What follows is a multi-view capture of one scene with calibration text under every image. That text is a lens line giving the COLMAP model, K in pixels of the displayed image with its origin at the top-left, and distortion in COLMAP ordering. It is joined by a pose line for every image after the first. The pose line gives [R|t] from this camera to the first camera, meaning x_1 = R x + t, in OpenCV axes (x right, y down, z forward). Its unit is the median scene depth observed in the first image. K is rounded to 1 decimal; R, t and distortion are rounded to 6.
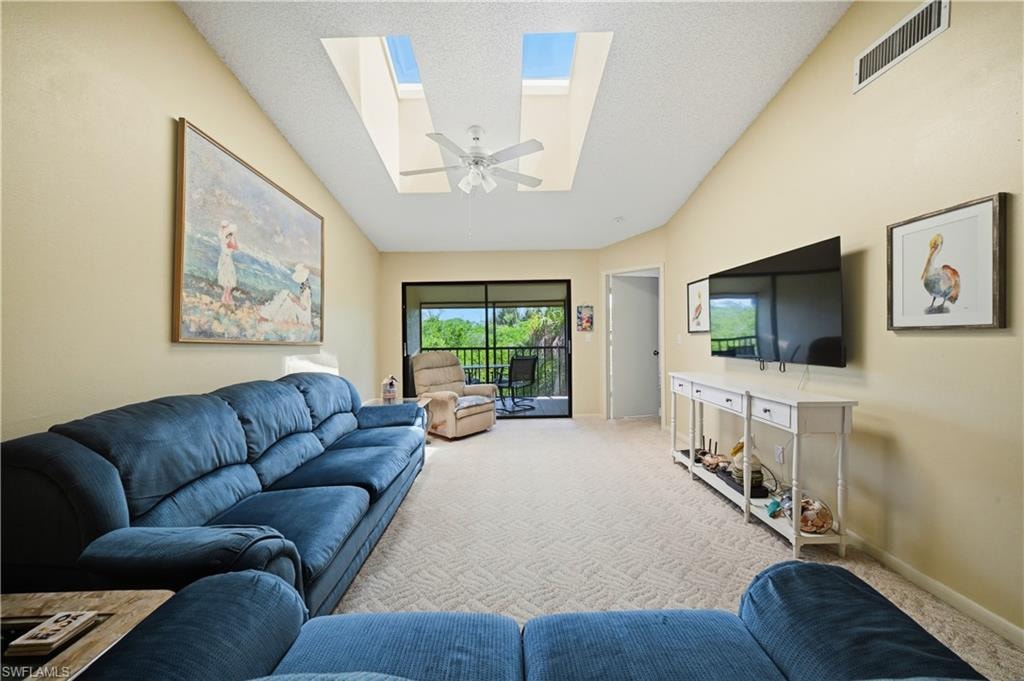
lens RADIAL K [[362.2, 0, 512.0], [0, 362.2, 340.5], [0, 0, 1]] dist [0.002062, -0.000105]
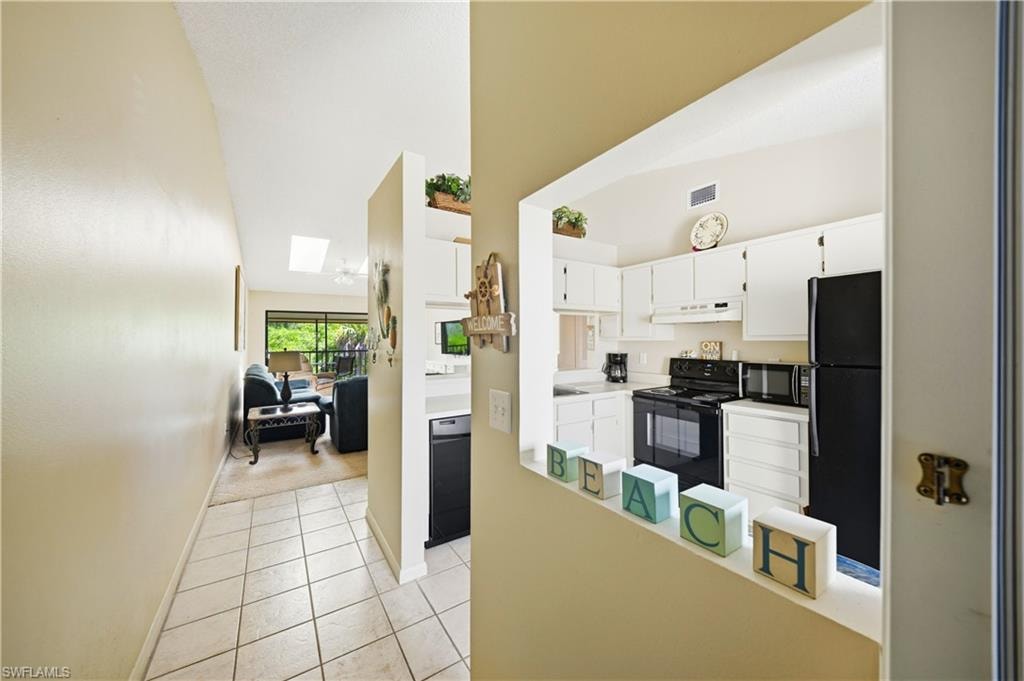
lens RADIAL K [[362.2, 0, 512.0], [0, 362.2, 340.5], [0, 0, 1]] dist [0.002062, -0.000105]
pose [[0.838159, 0.005468, 0.545399, -0.244189], [-0.001558, 0.999970, -0.007630, -0.018088], [-0.545424, 0.005545, 0.838142, -0.818058]]
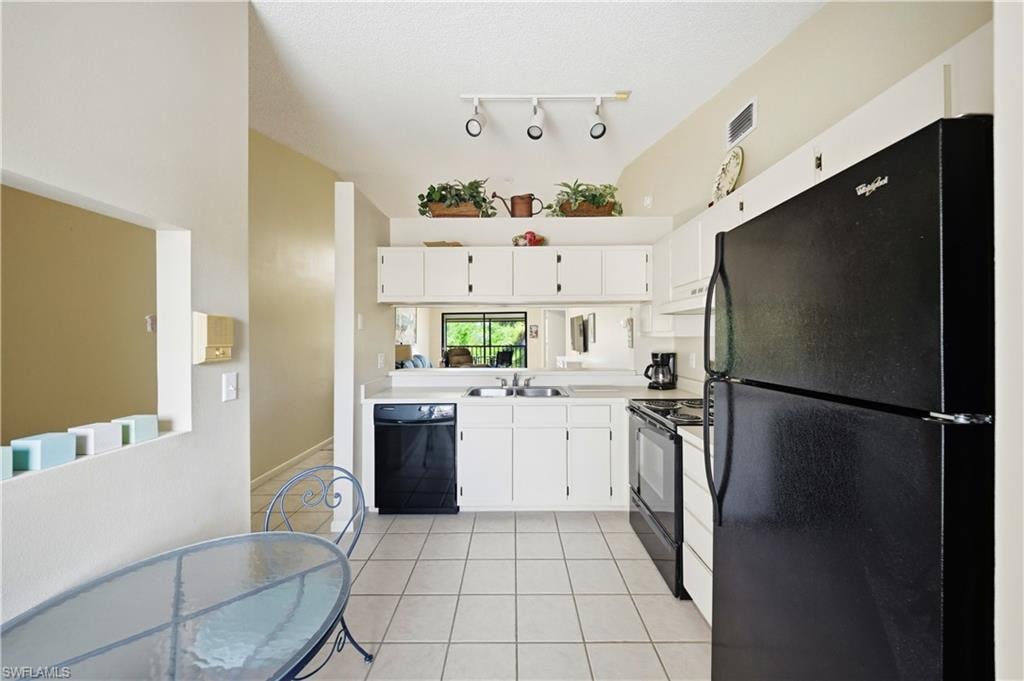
lens RADIAL K [[362.2, 0, 512.0], [0, 362.2, 340.5], [0, 0, 1]] dist [0.002062, -0.000105]
pose [[0.999924, 0.006449, -0.010469, 0.095334], [-0.006398, 0.999967, 0.004915, -0.018755], [0.010501, -0.004848, 0.999933, -0.902943]]
